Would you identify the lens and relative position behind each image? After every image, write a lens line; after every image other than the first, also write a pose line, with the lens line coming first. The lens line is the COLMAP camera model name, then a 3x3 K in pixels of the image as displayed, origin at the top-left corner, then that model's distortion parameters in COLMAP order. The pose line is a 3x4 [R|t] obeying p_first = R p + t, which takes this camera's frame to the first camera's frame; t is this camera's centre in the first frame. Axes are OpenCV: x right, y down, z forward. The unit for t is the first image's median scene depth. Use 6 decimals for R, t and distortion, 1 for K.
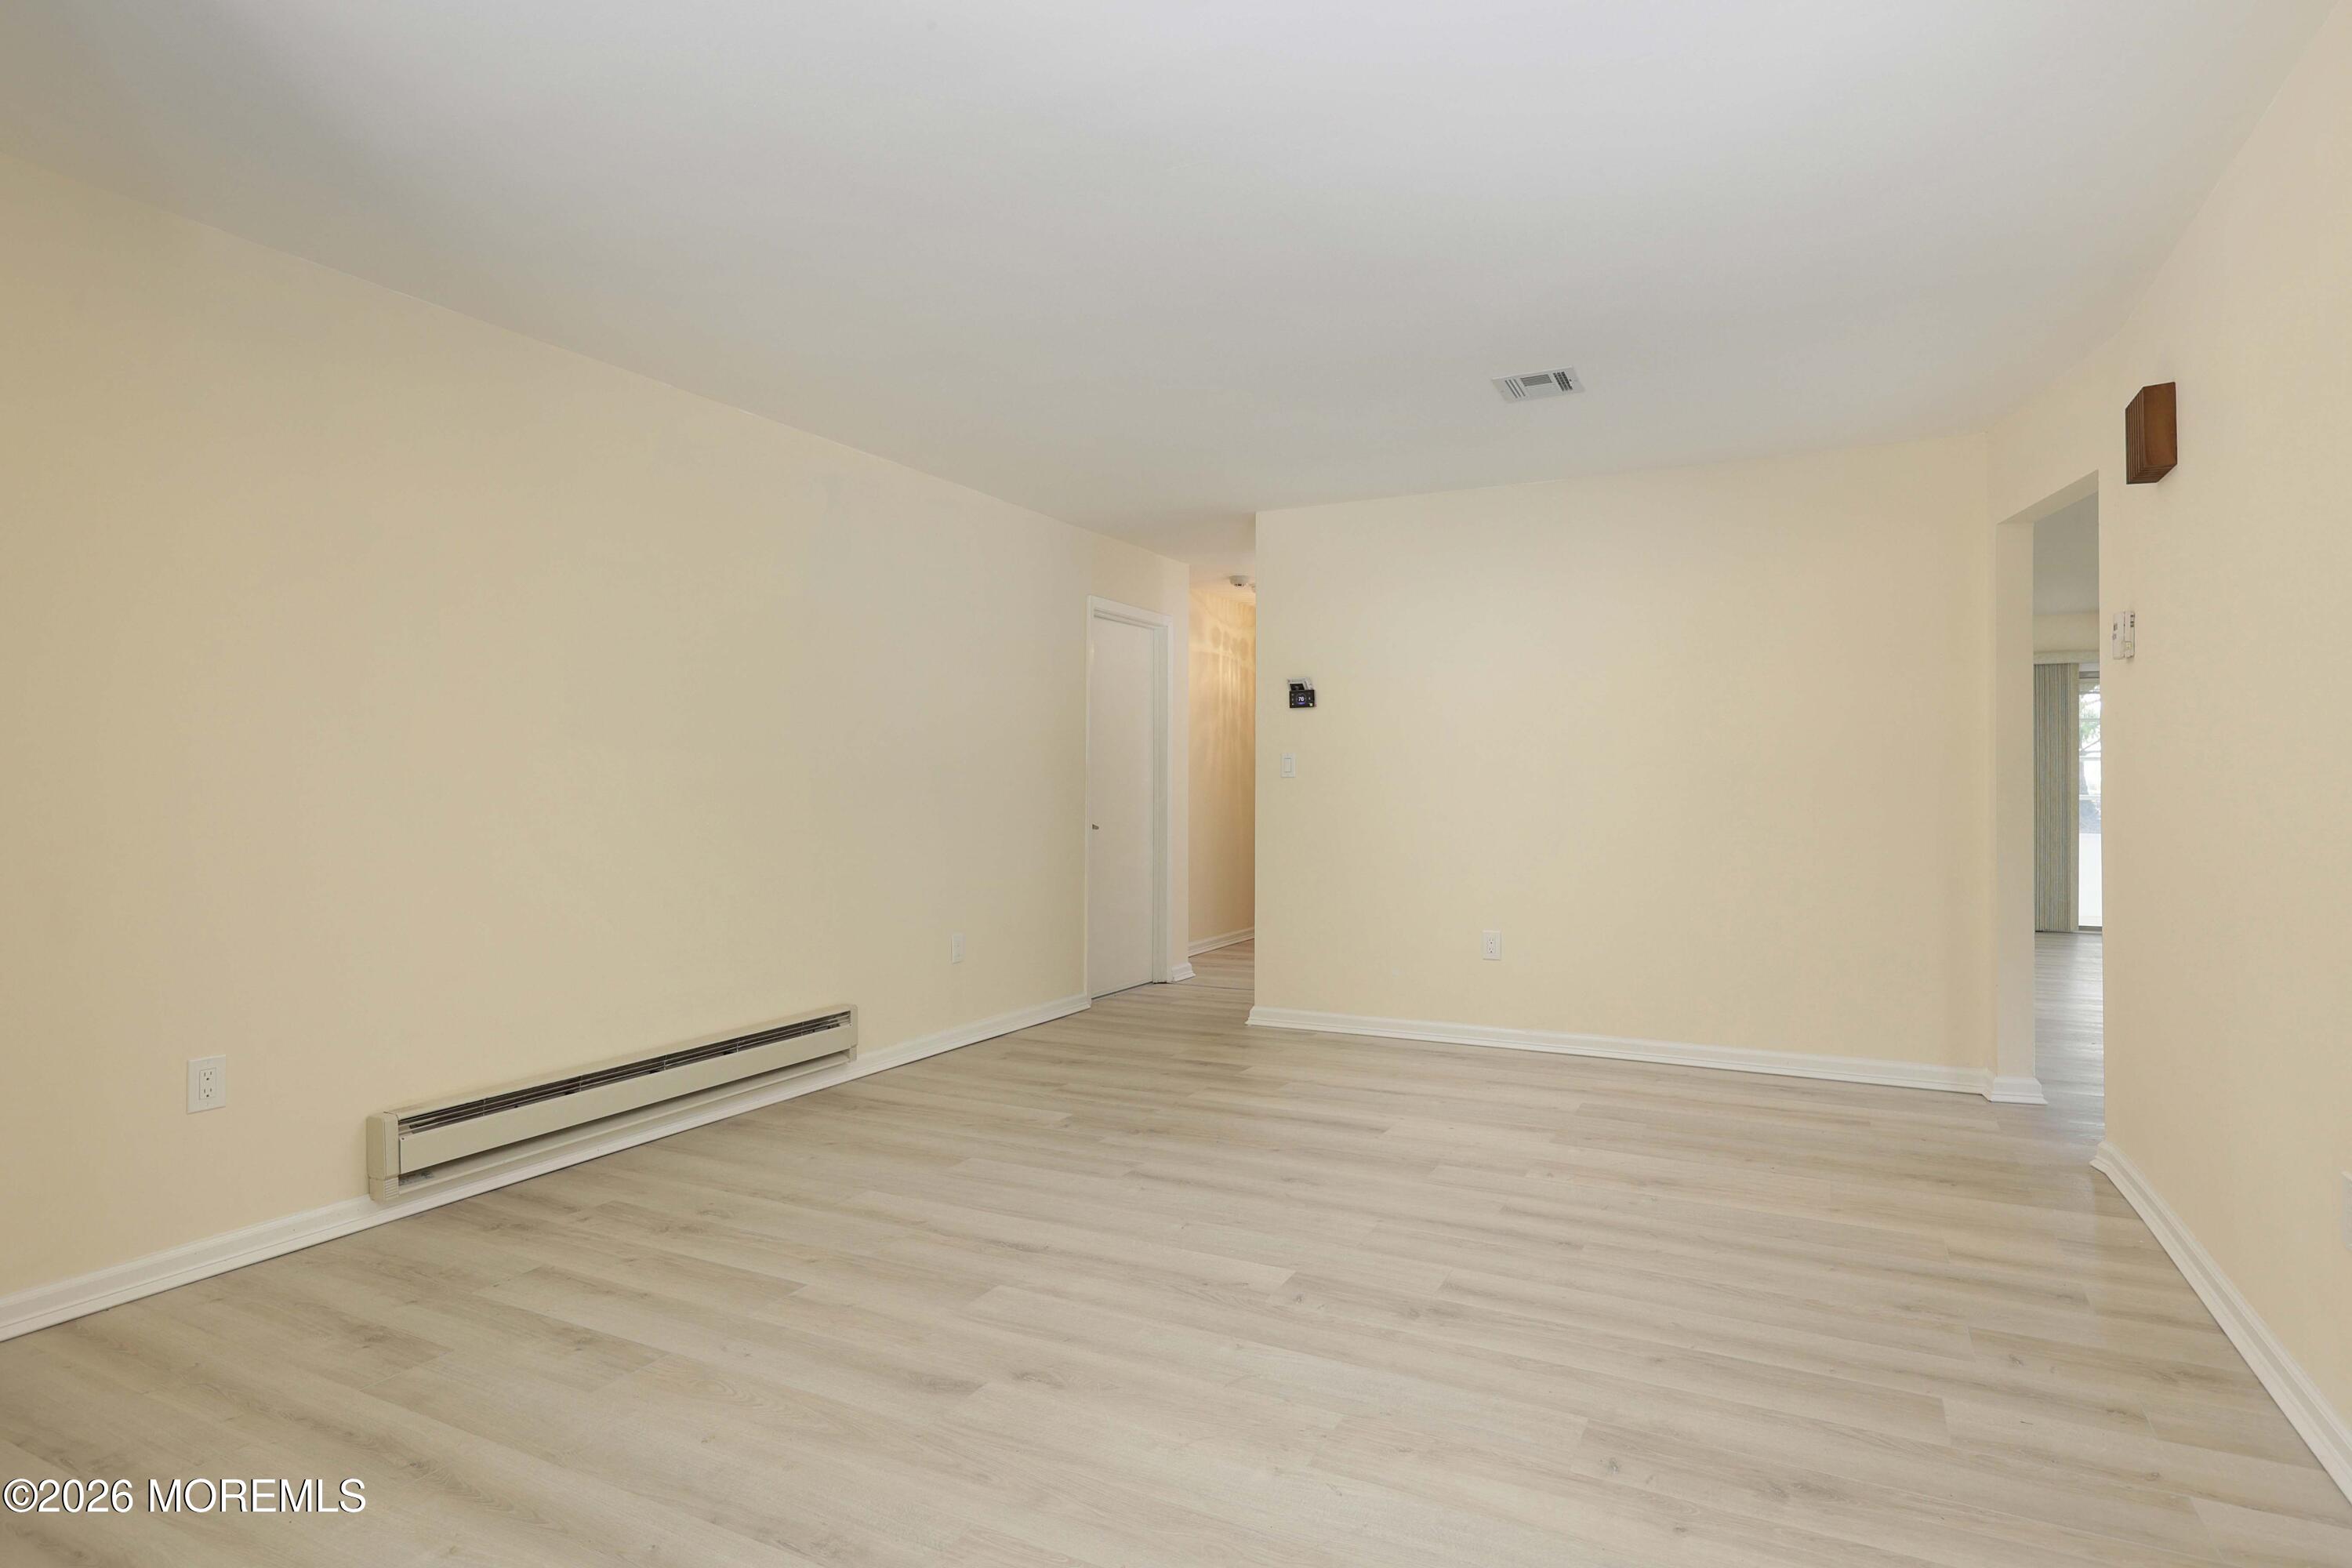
lens RADIAL K [[1247.5, 0, 1176.0], [0, 1247.5, 784.0], [0, 0, 1]] dist [-0.000420, -0.000395]
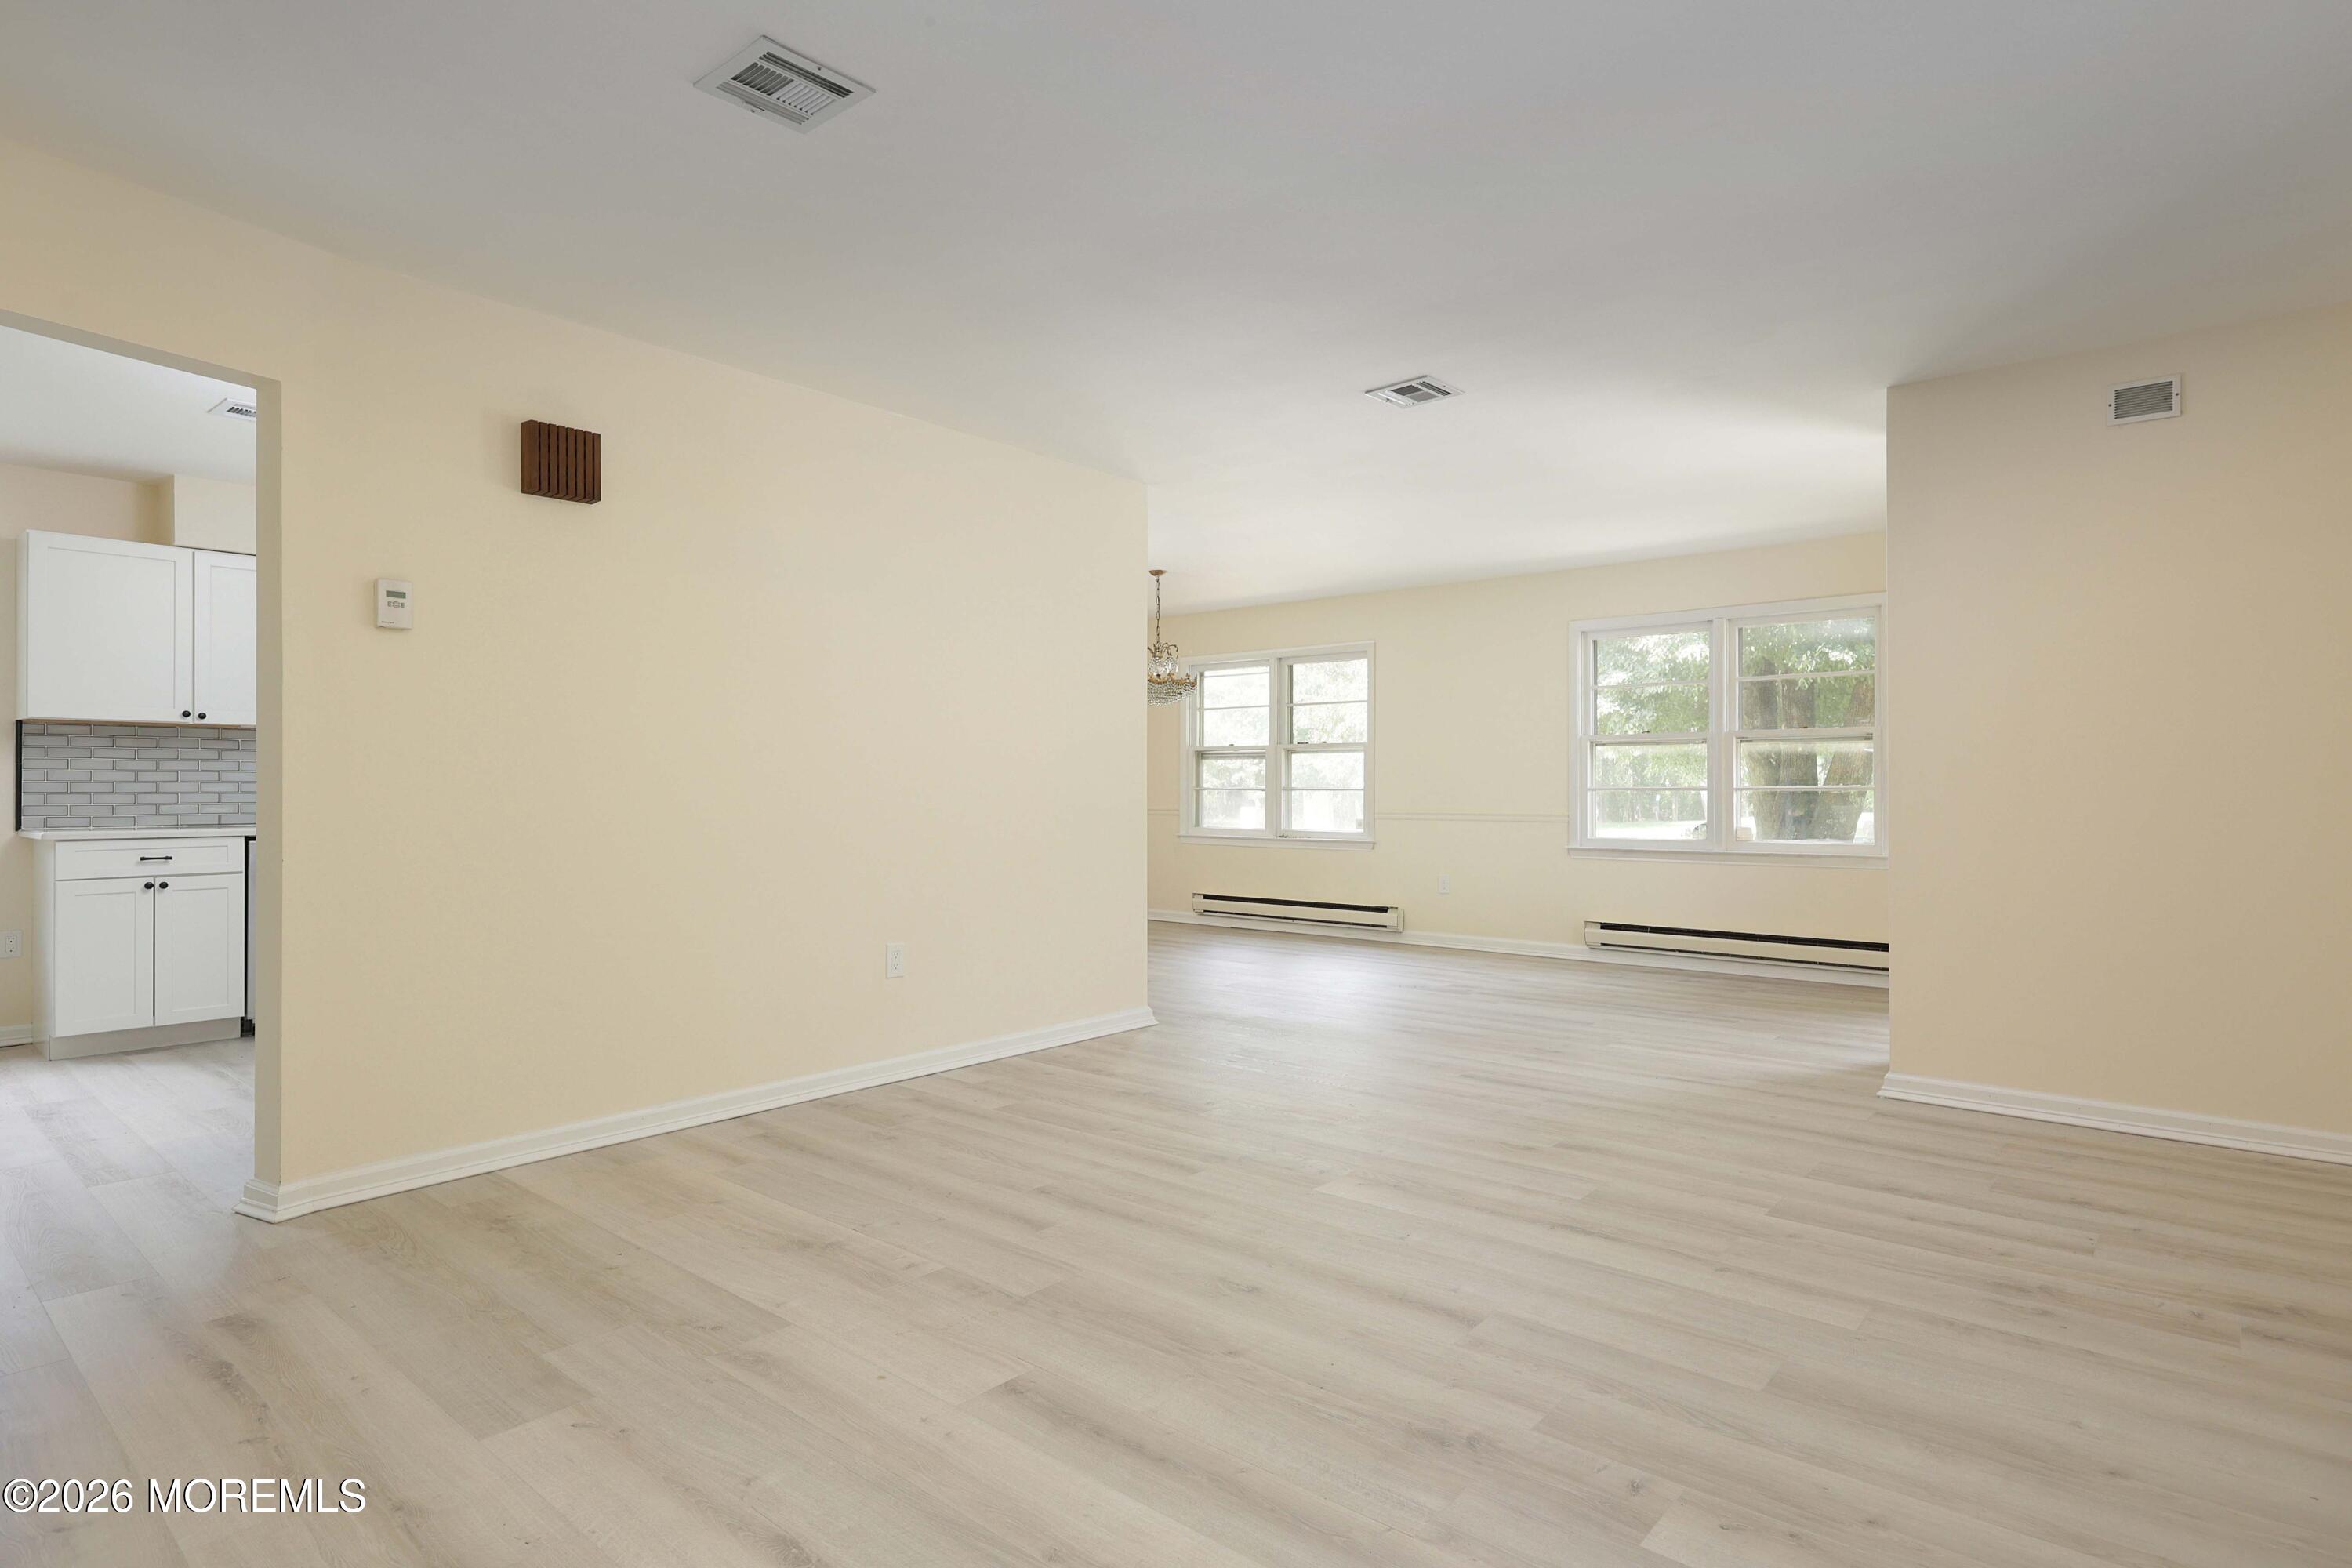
lens RADIAL K [[1247.5, 0, 1176.0], [0, 1247.5, 784.0], [0, 0, 1]] dist [-0.000420, -0.000395]
pose [[-0.973516, 0.002977, 0.228601, -0.039936], [0.002066, 0.999989, -0.004222, 0.025088], [-0.228611, -0.003638, -0.973511, 1.968390]]
